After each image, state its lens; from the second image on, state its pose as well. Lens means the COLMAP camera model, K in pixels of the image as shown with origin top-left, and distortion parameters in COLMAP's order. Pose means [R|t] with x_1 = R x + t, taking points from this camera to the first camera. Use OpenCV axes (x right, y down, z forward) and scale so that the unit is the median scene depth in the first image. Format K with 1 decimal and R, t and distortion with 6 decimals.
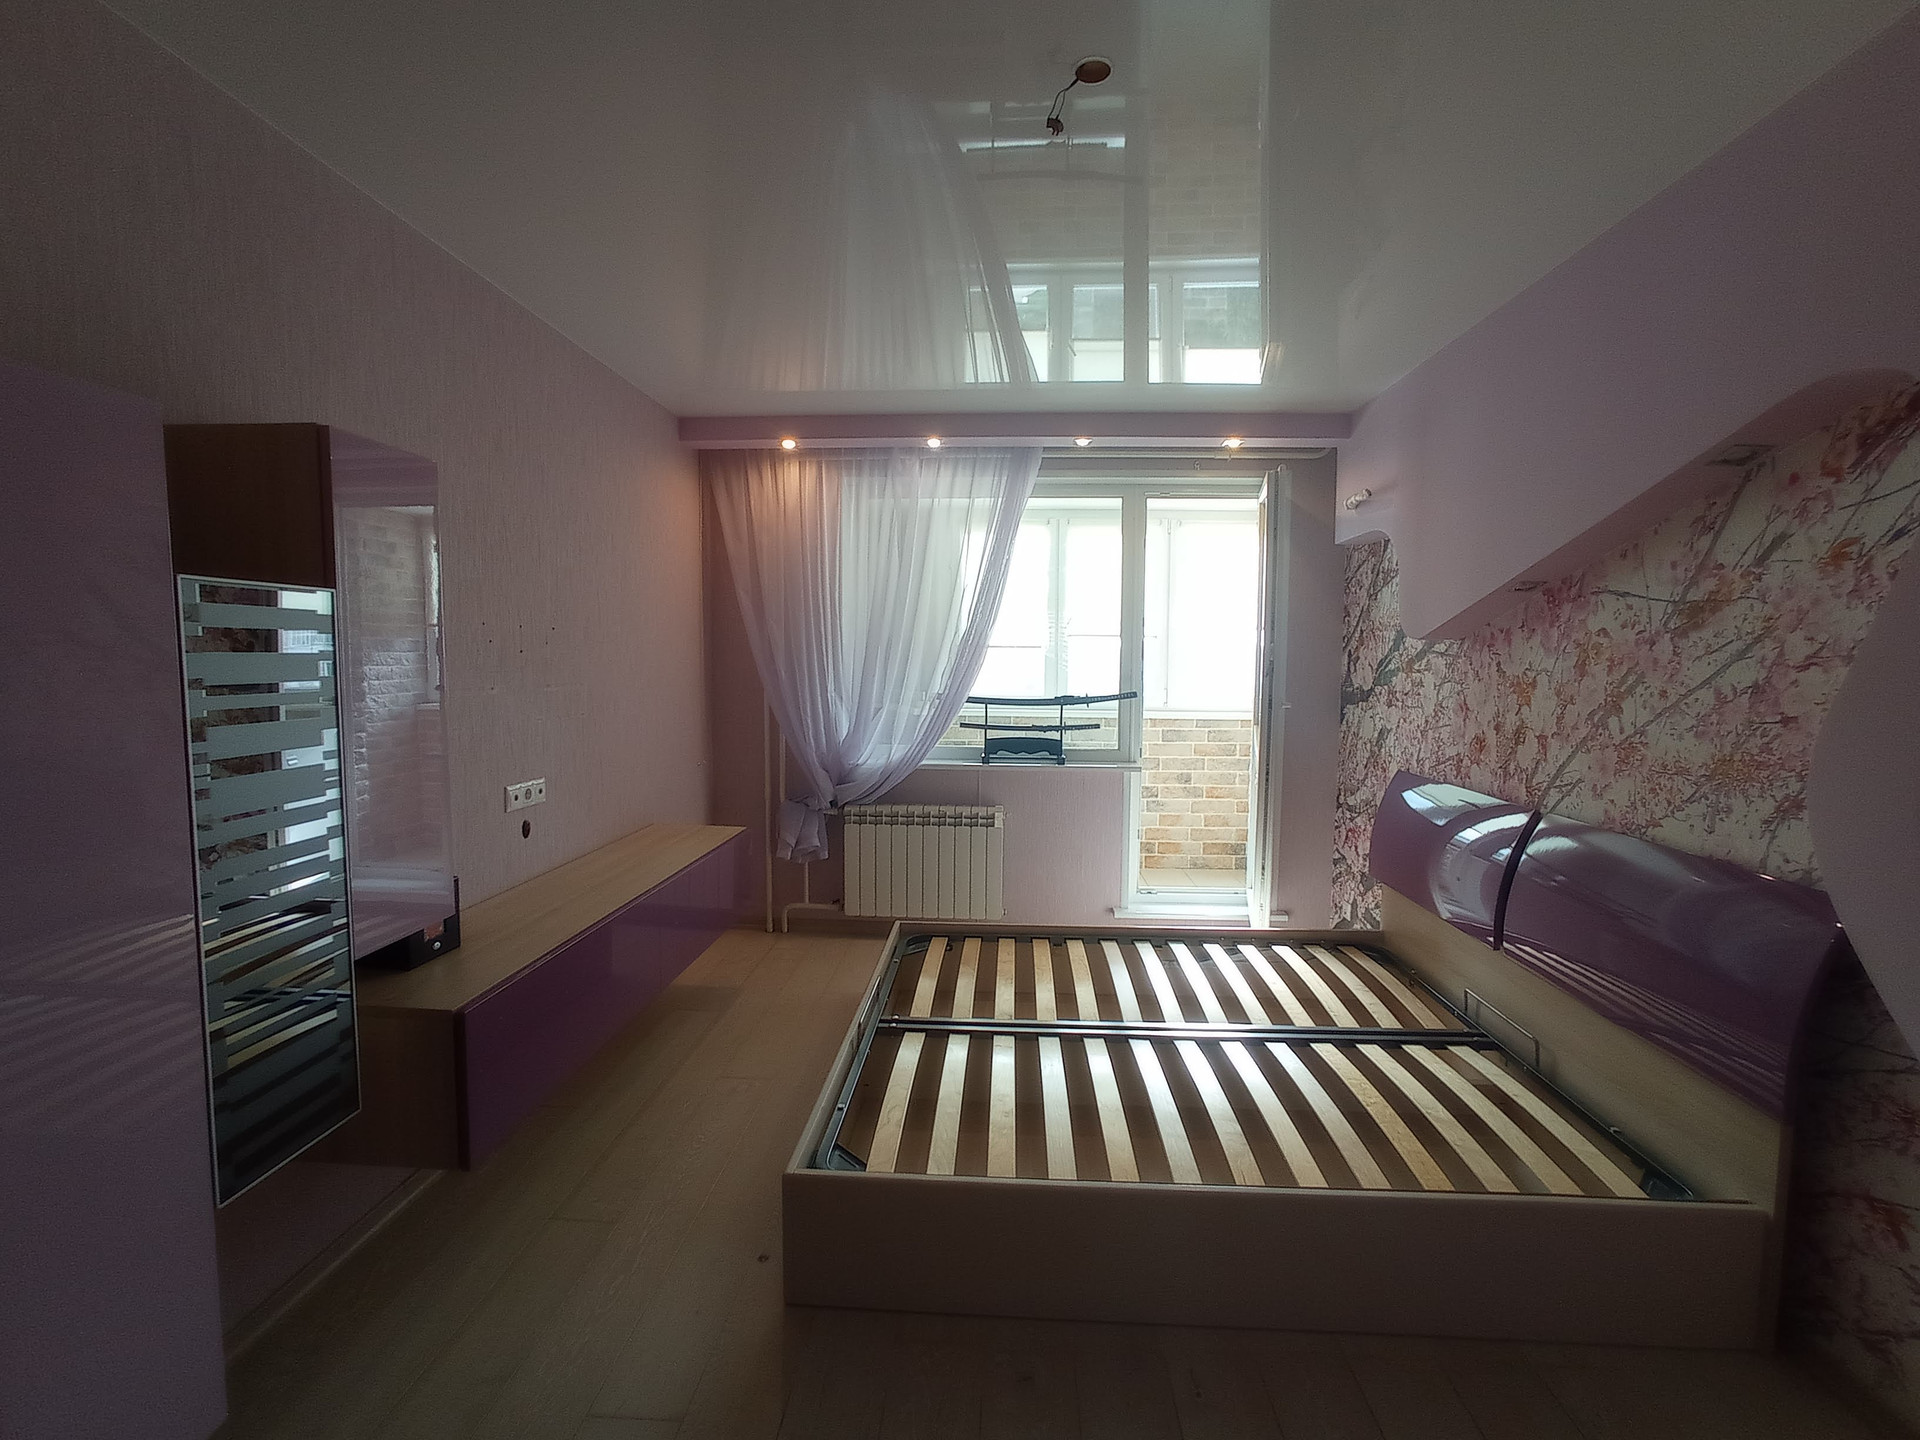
lens RADIAL K [[866.0, 0, 959.6], [0, 866.0, 726.1], [0, 0, 1]] dist [-0.049123, 0.021997]
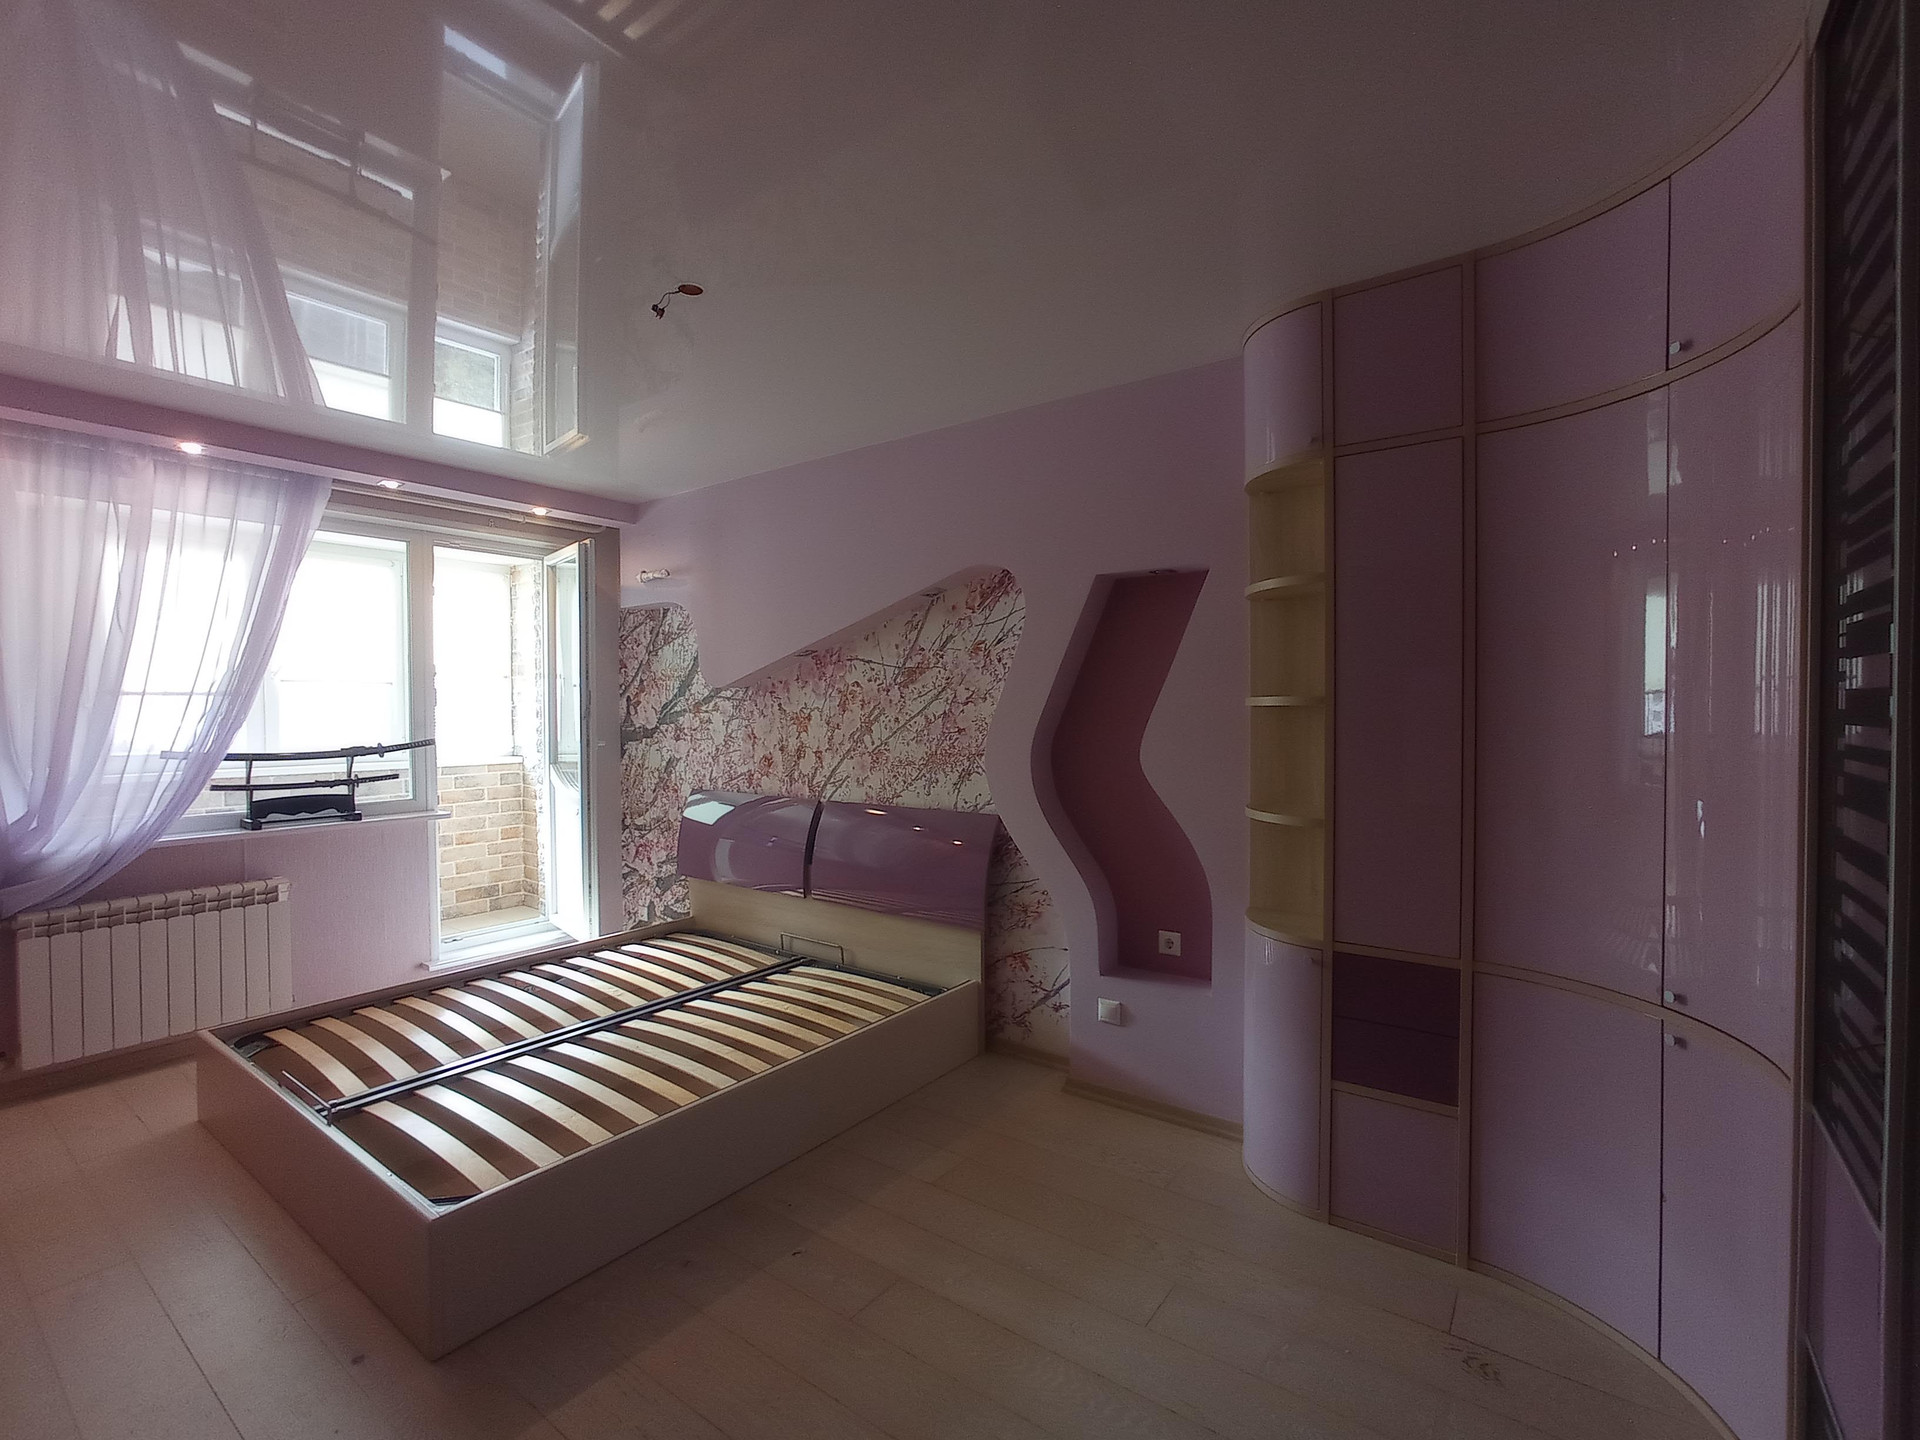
lens RADIAL K [[866.0, 0, 959.6], [0, 866.0, 726.1], [0, 0, 1]] dist [-0.049123, 0.021997]
pose [[0.548576, -0.029346, 0.835586, -0.474289], [0.074441, 0.997129, -0.013853, 0.007012], [-0.832780, 0.069801, 0.549185, -0.067094]]
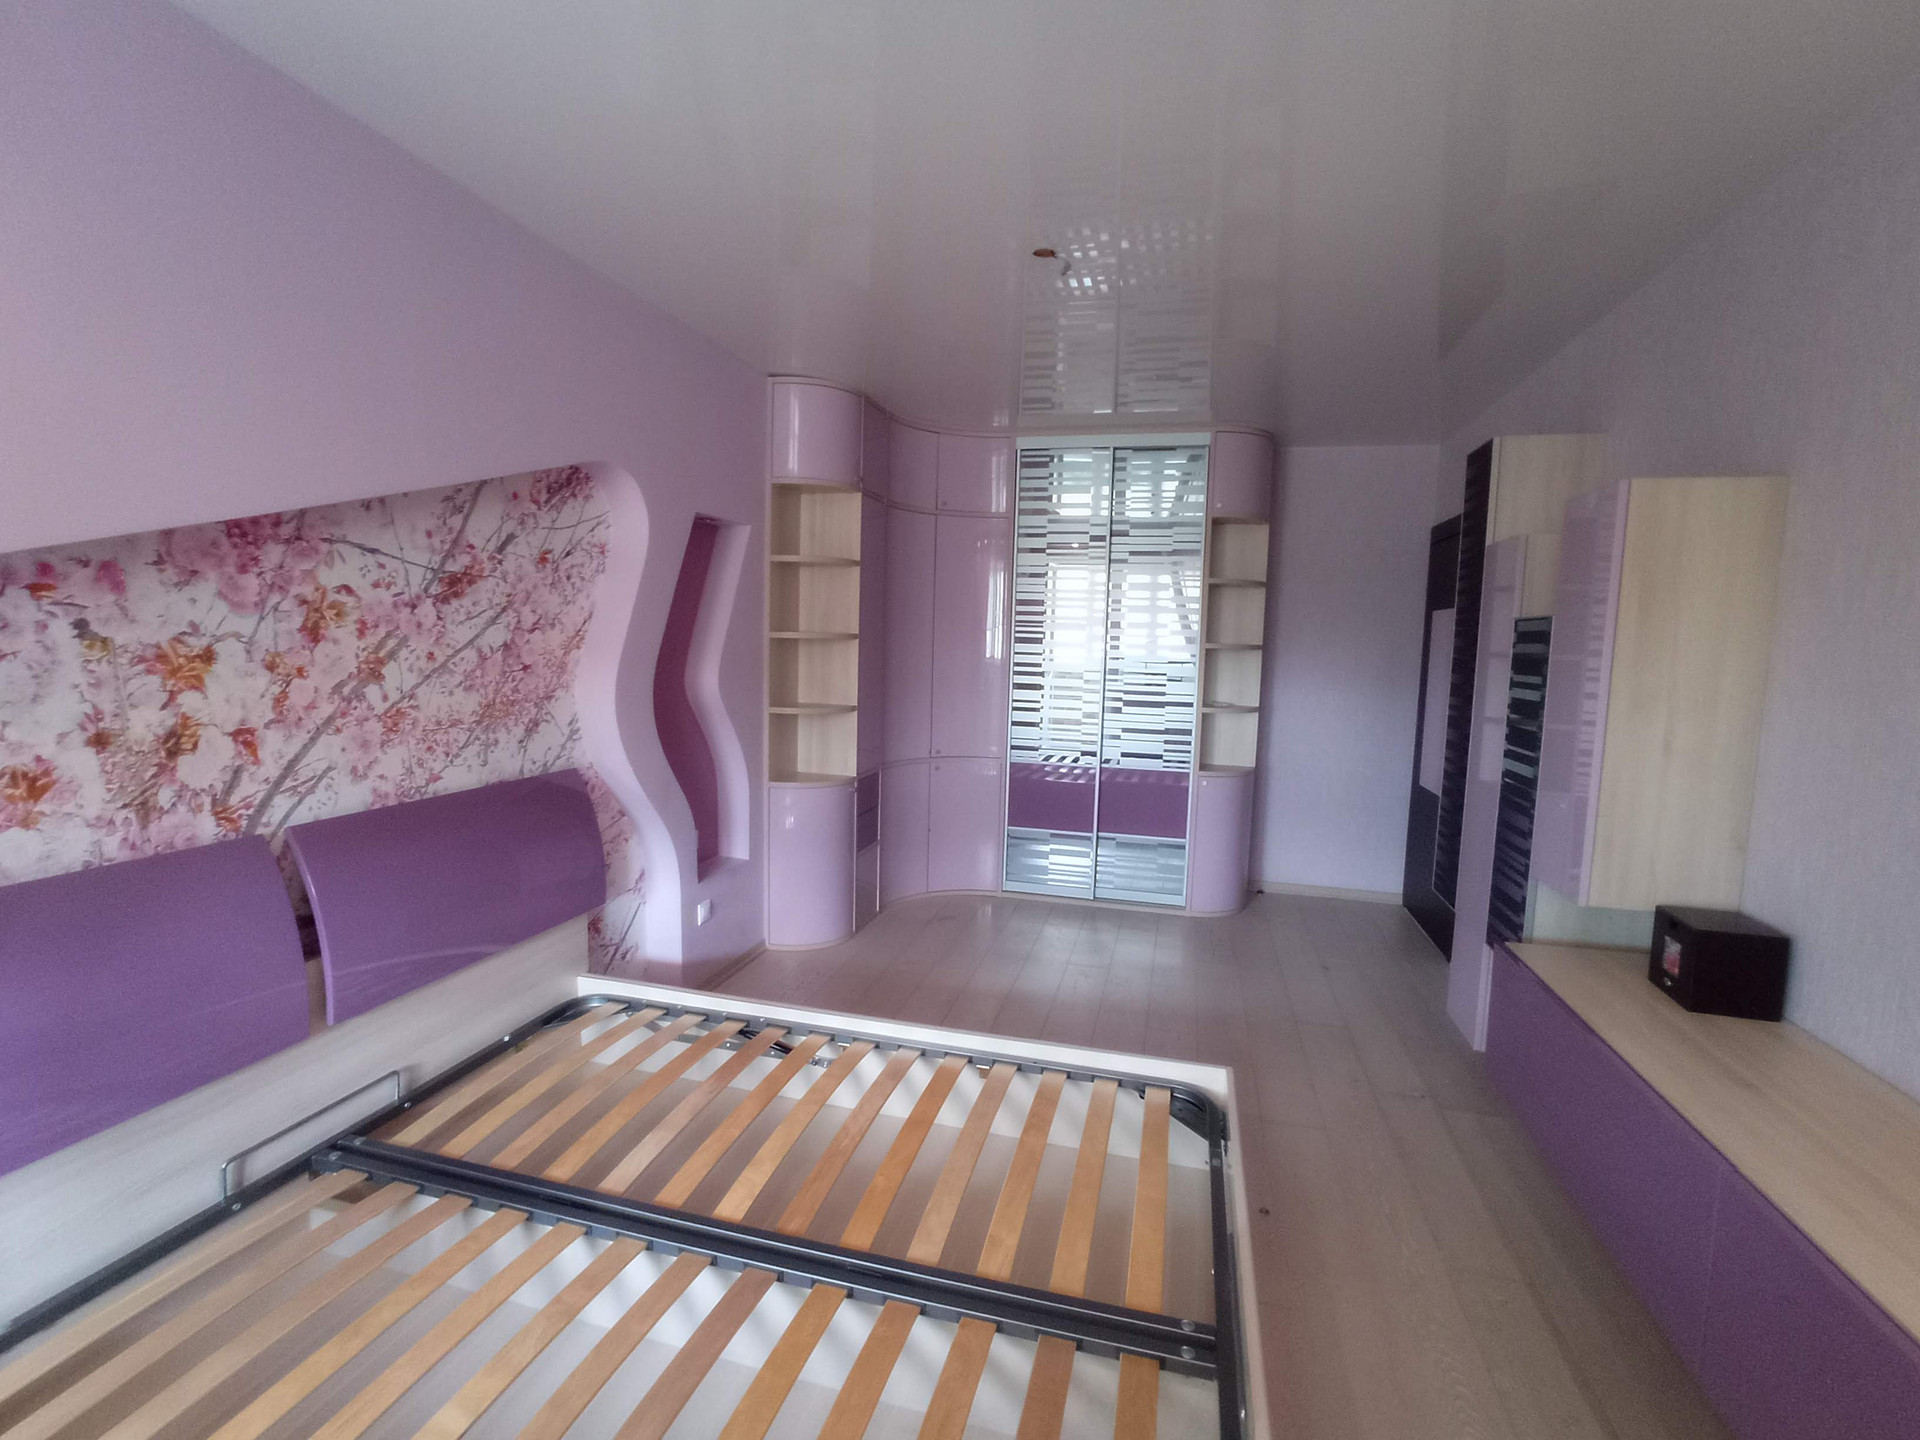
lens RADIAL K [[866.0, 0, 959.6], [0, 866.0, 726.1], [0, 0, 1]] dist [-0.049123, 0.021997]
pose [[-0.979300, -0.054635, 0.194901, -0.021090], [-0.018770, 0.983245, 0.181317, -0.128340], [-0.201542, 0.173906, -0.963918, 1.557604]]
